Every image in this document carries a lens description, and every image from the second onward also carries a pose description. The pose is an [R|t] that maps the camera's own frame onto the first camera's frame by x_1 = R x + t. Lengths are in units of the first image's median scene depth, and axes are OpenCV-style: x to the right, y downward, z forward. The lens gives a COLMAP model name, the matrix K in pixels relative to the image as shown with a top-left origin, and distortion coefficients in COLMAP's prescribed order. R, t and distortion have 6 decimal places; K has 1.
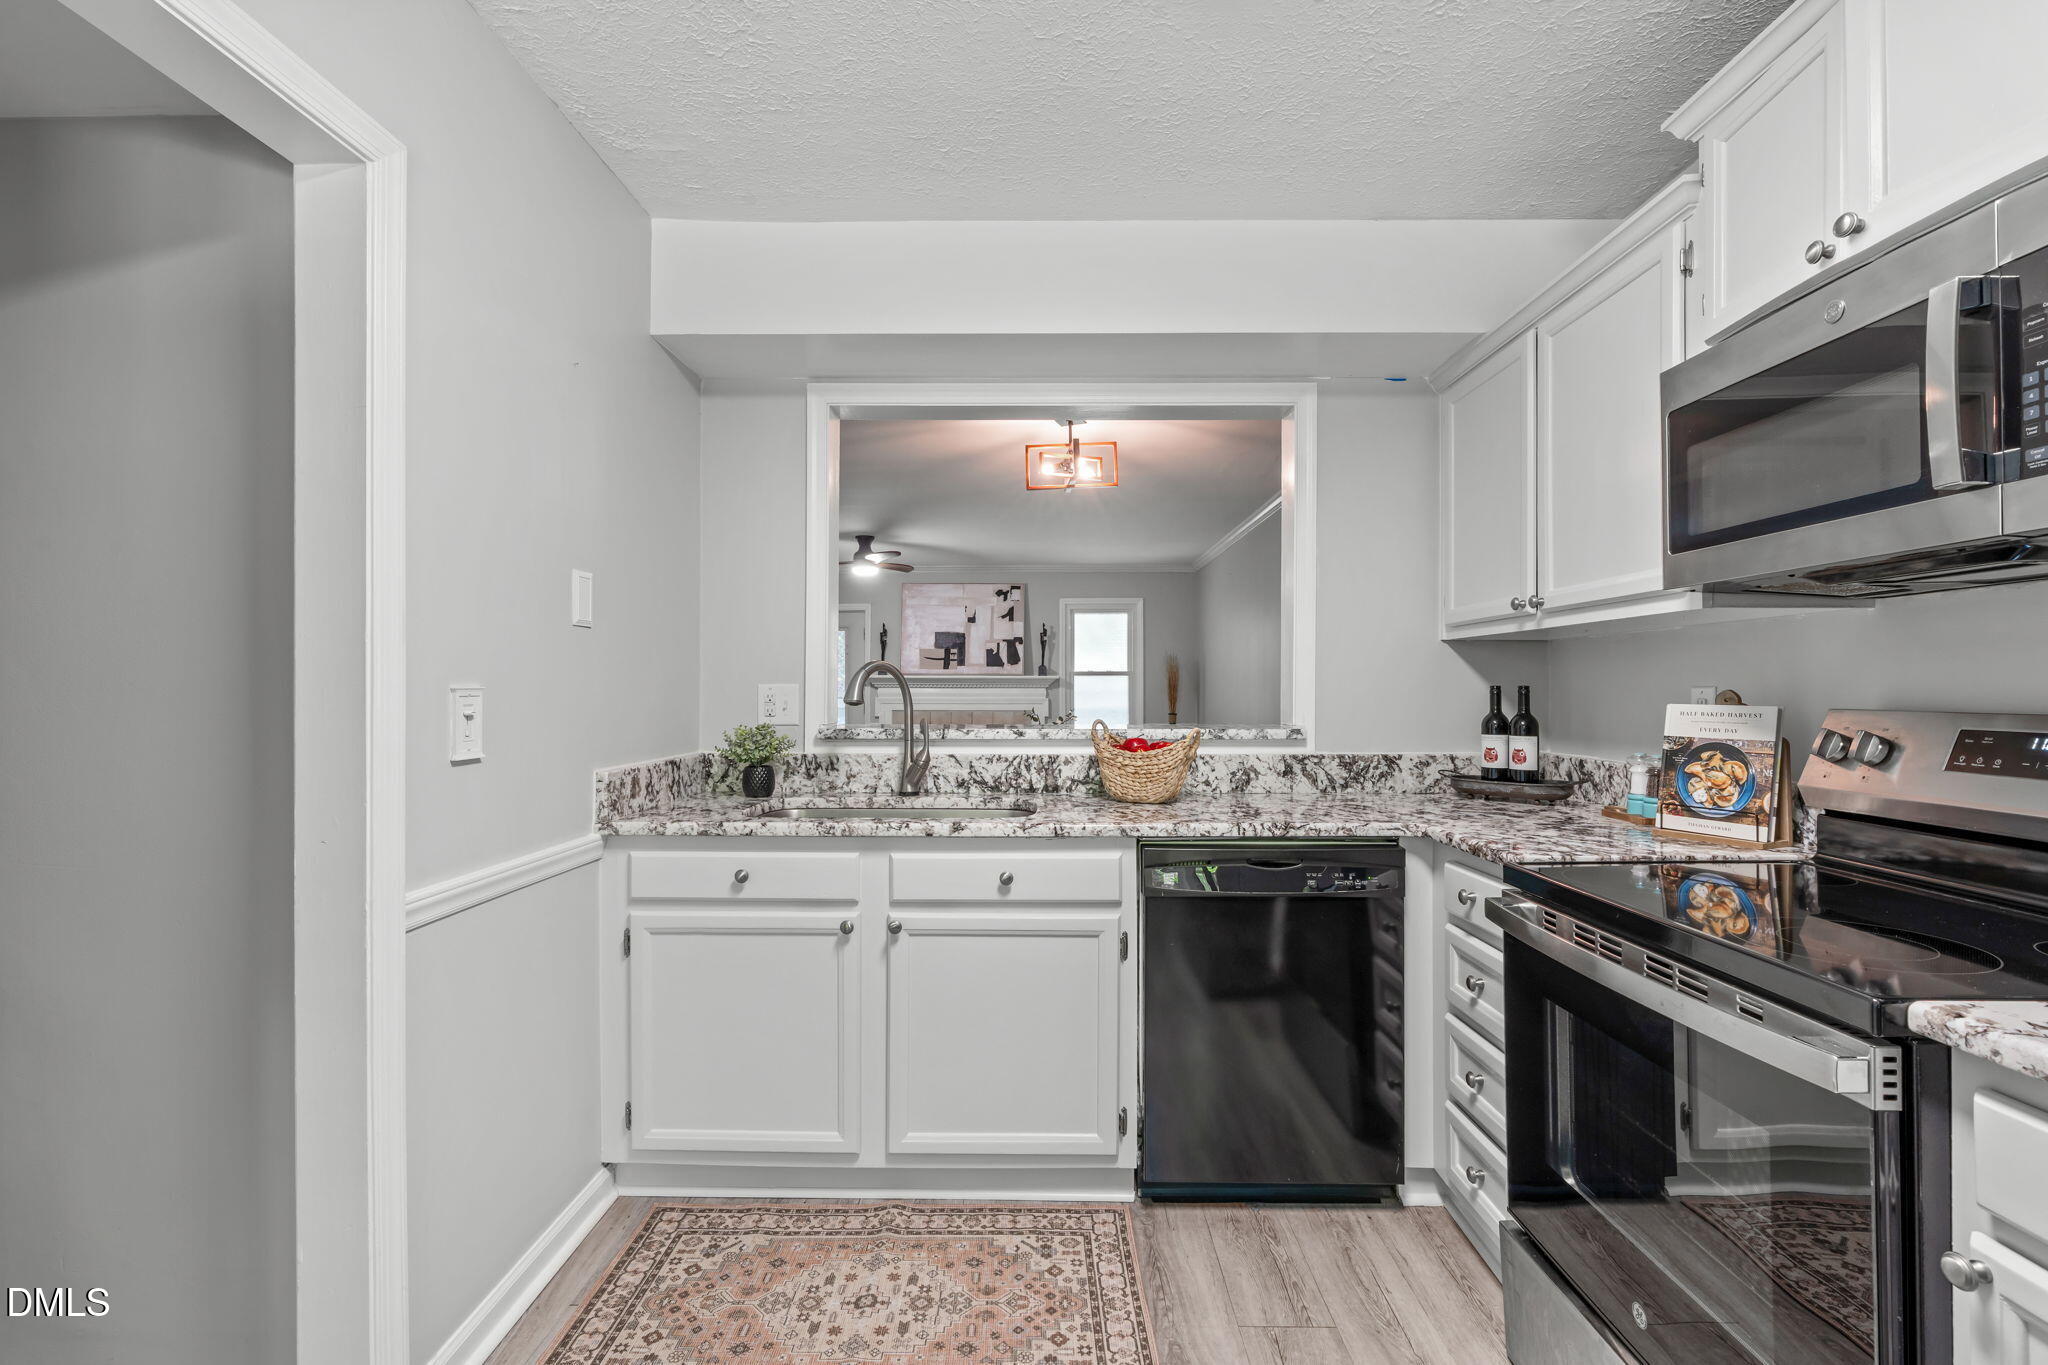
lens RADIAL K [[917.8, 0, 1029.5], [0, 917.8, 686.0], [0, 0, 1]] dist [-0.009733, 0.002056]
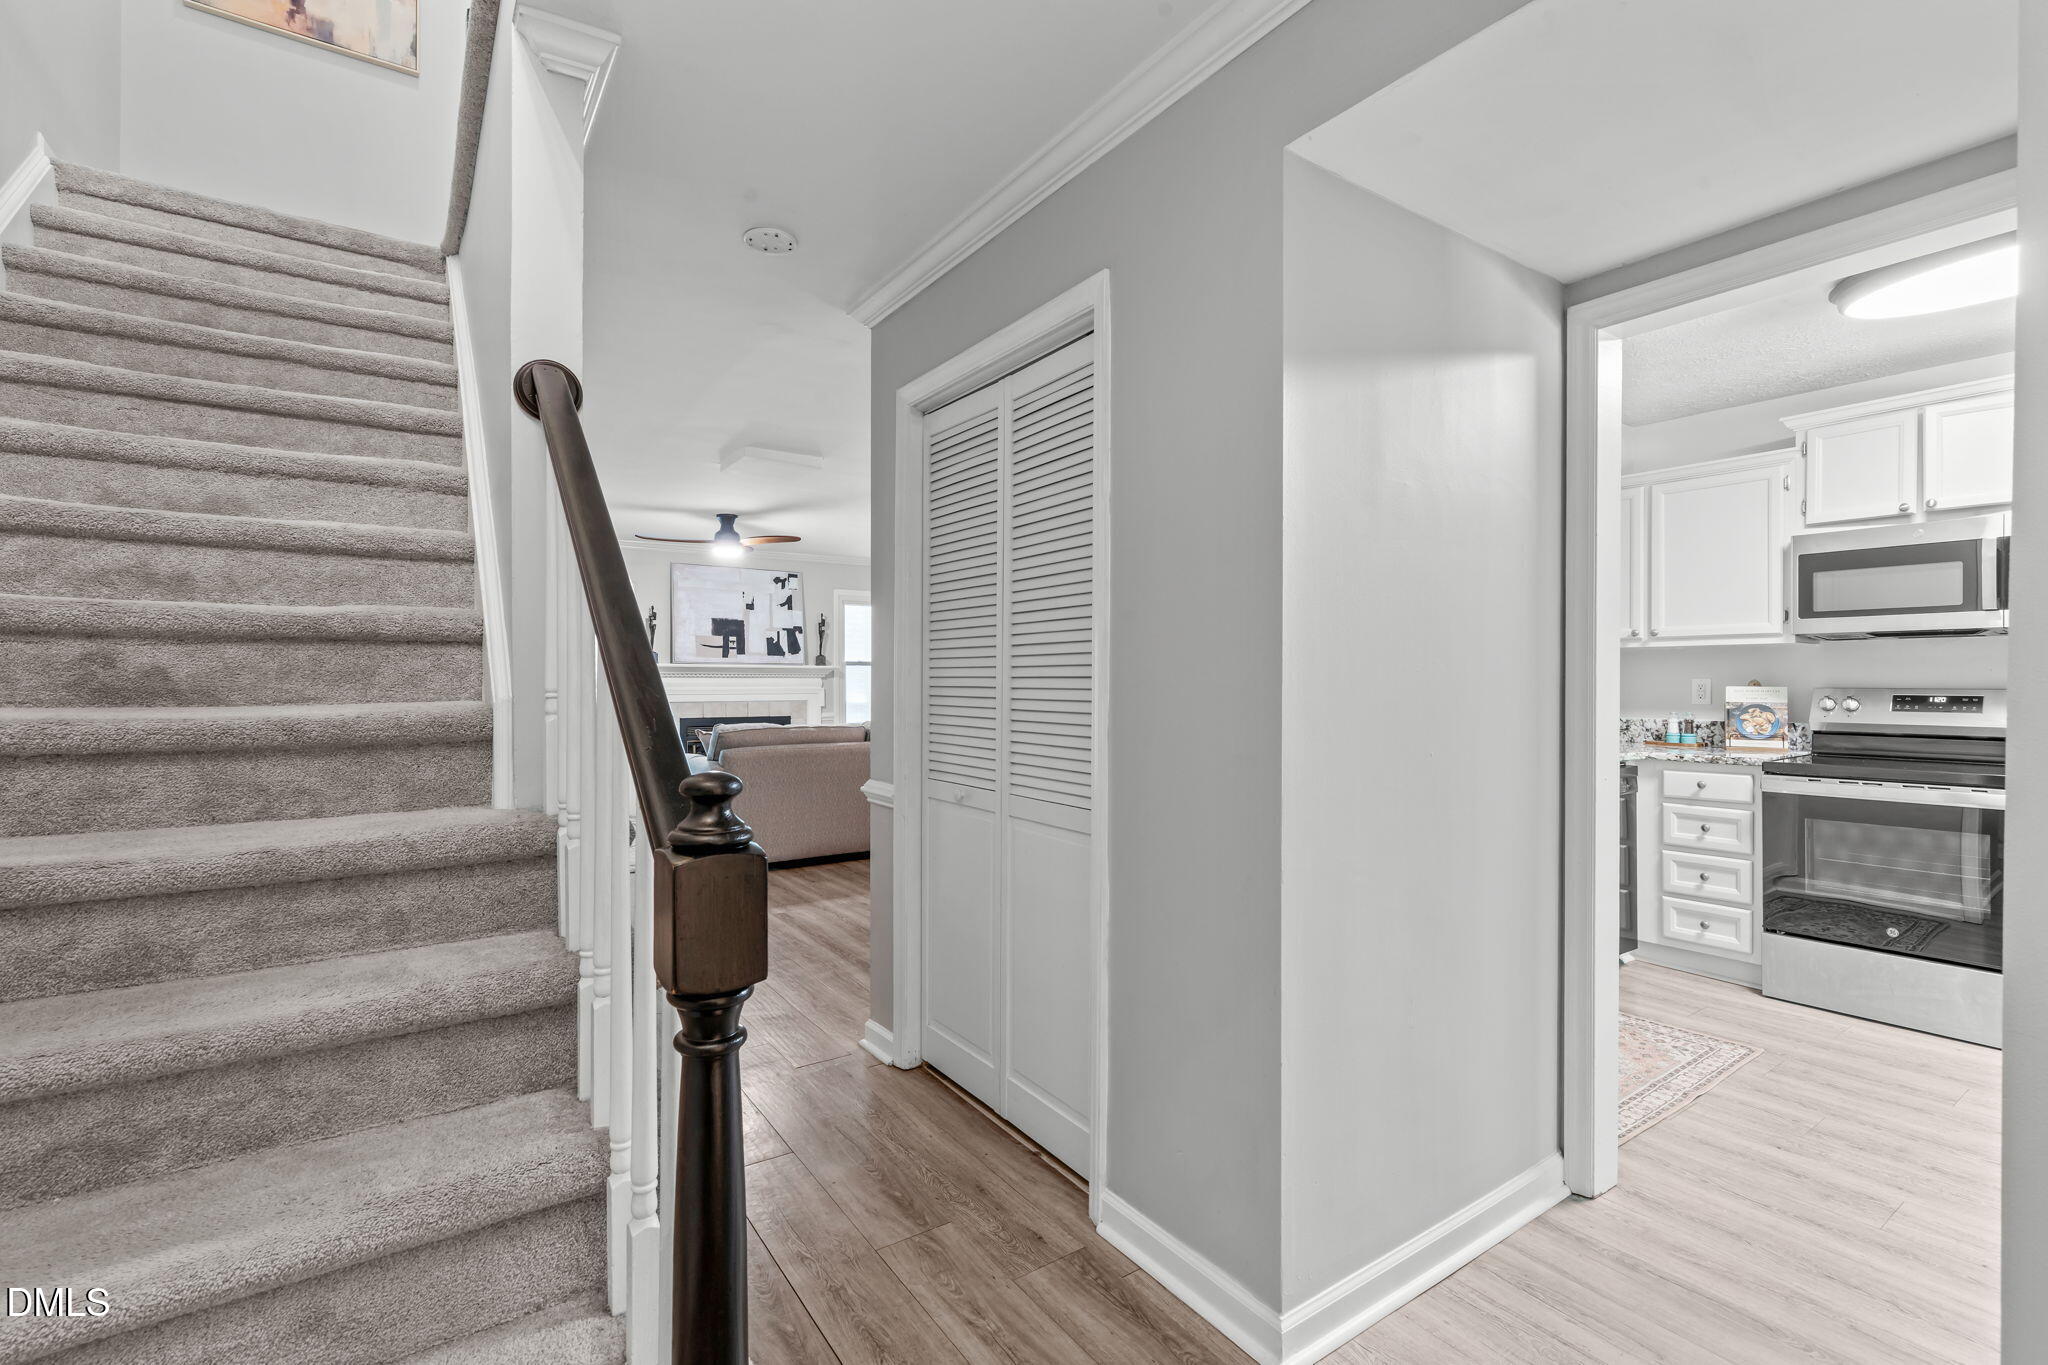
lens RADIAL K [[917.8, 0, 1029.5], [0, 917.8, 686.0], [0, 0, 1]] dist [-0.009733, 0.002056]
pose [[0.817104, -0.005186, 0.576467, -1.265240], [-0.001549, 0.999936, 0.011192, -0.001260], [-0.576488, -0.010038, 0.817044, 0.159711]]
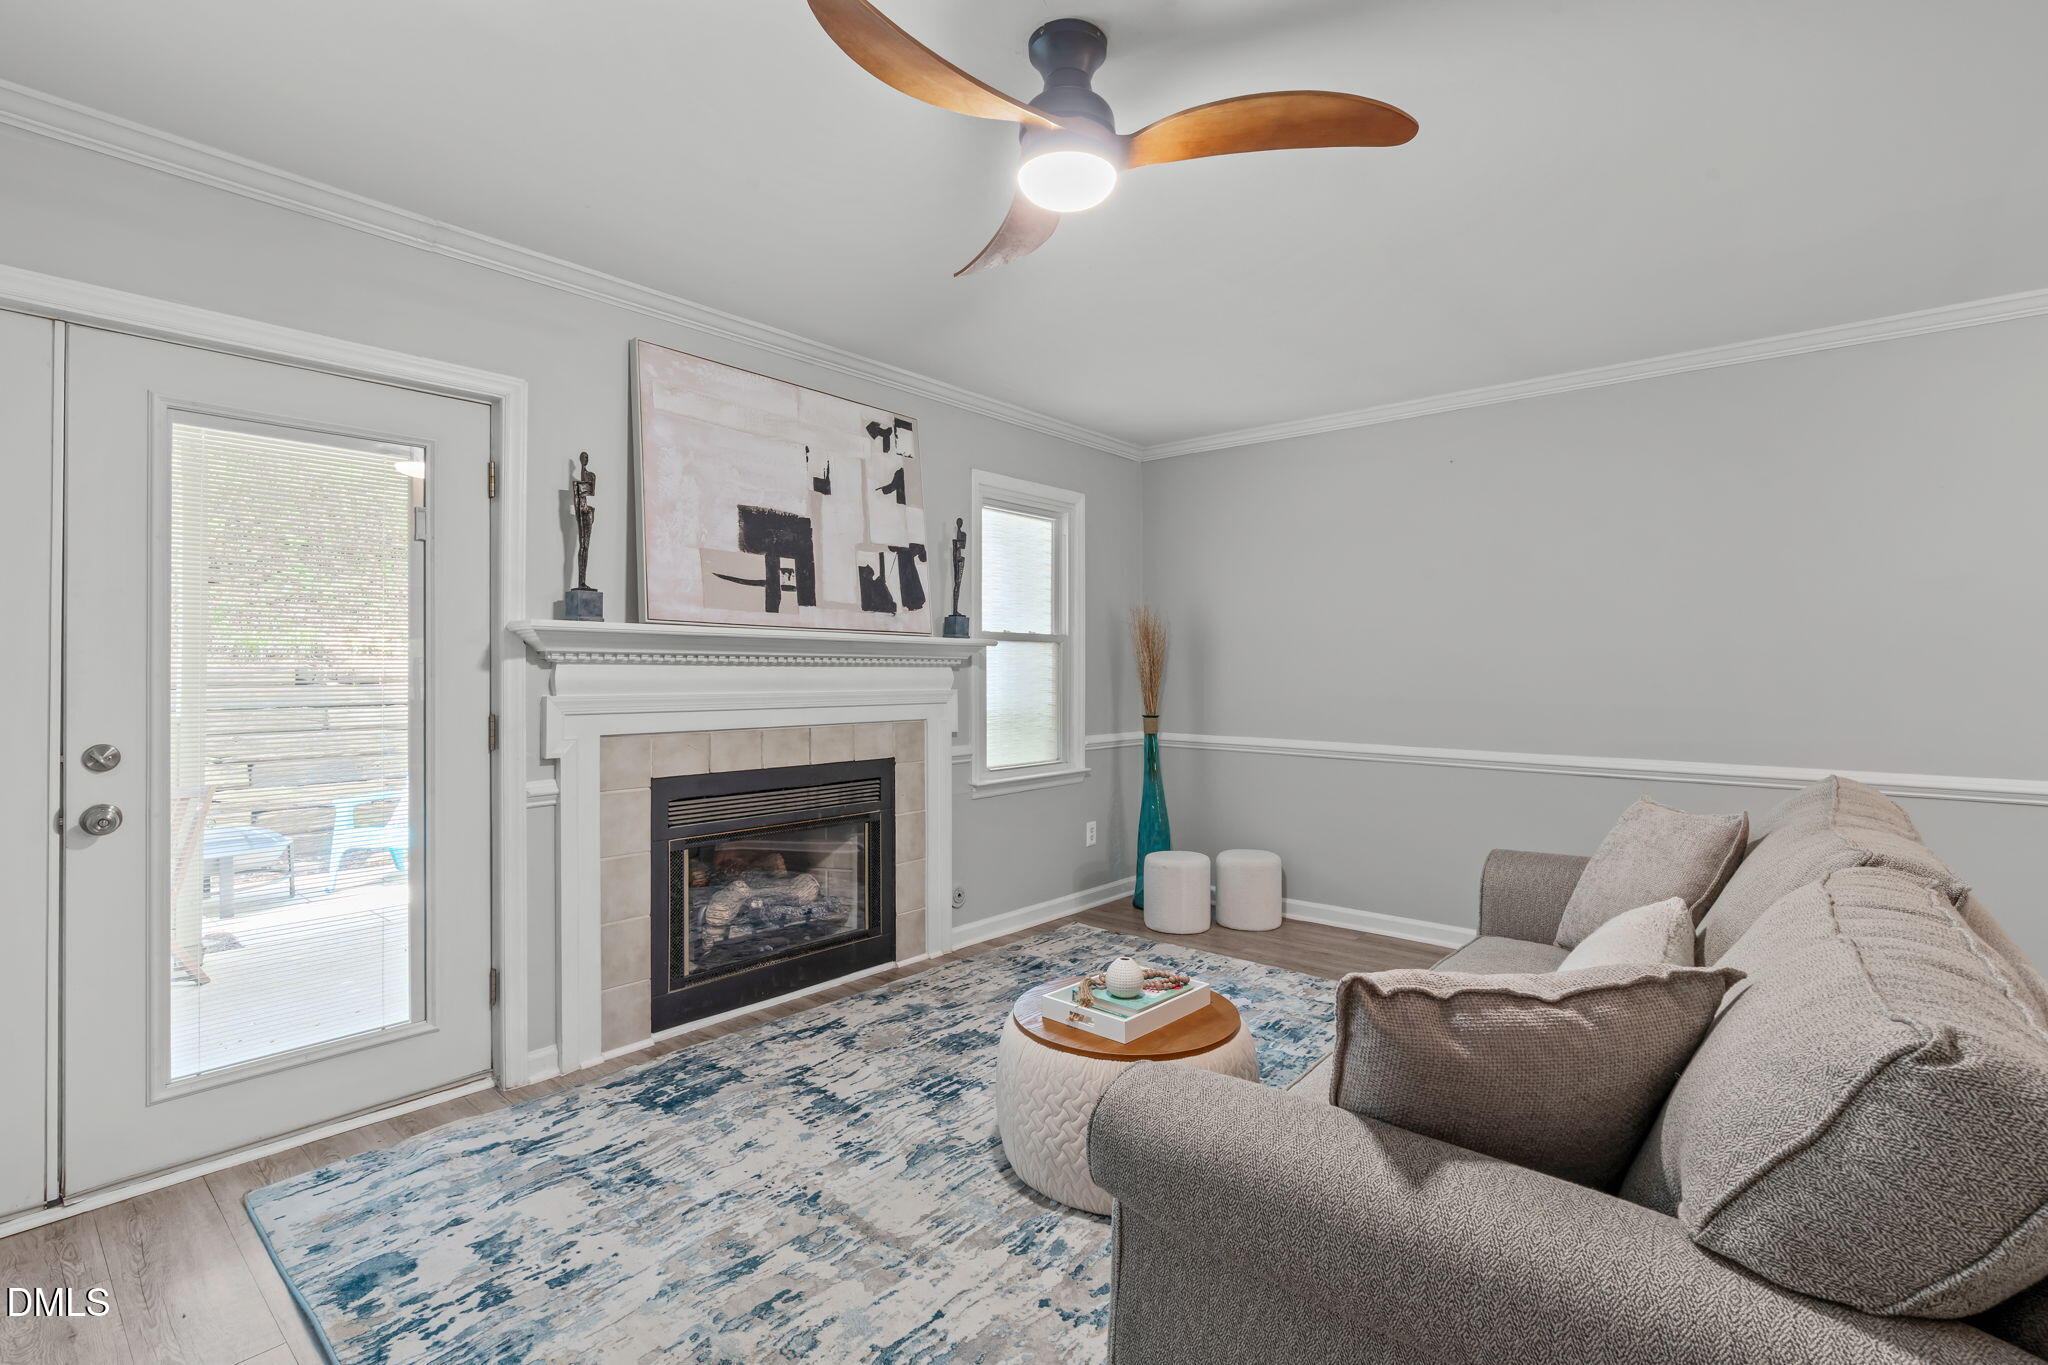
lens RADIAL K [[935.6, 0, 1035.8], [0, 935.6, 661.4], [0, 0, 1]] dist [-0.011843, 0.000350]
pose [[0.635969, 0.007681, 0.771676, -1.017555], [-0.005186, 0.999970, -0.005679, 0.006547], [-0.771697, -0.000390, 0.635990, 2.305594]]
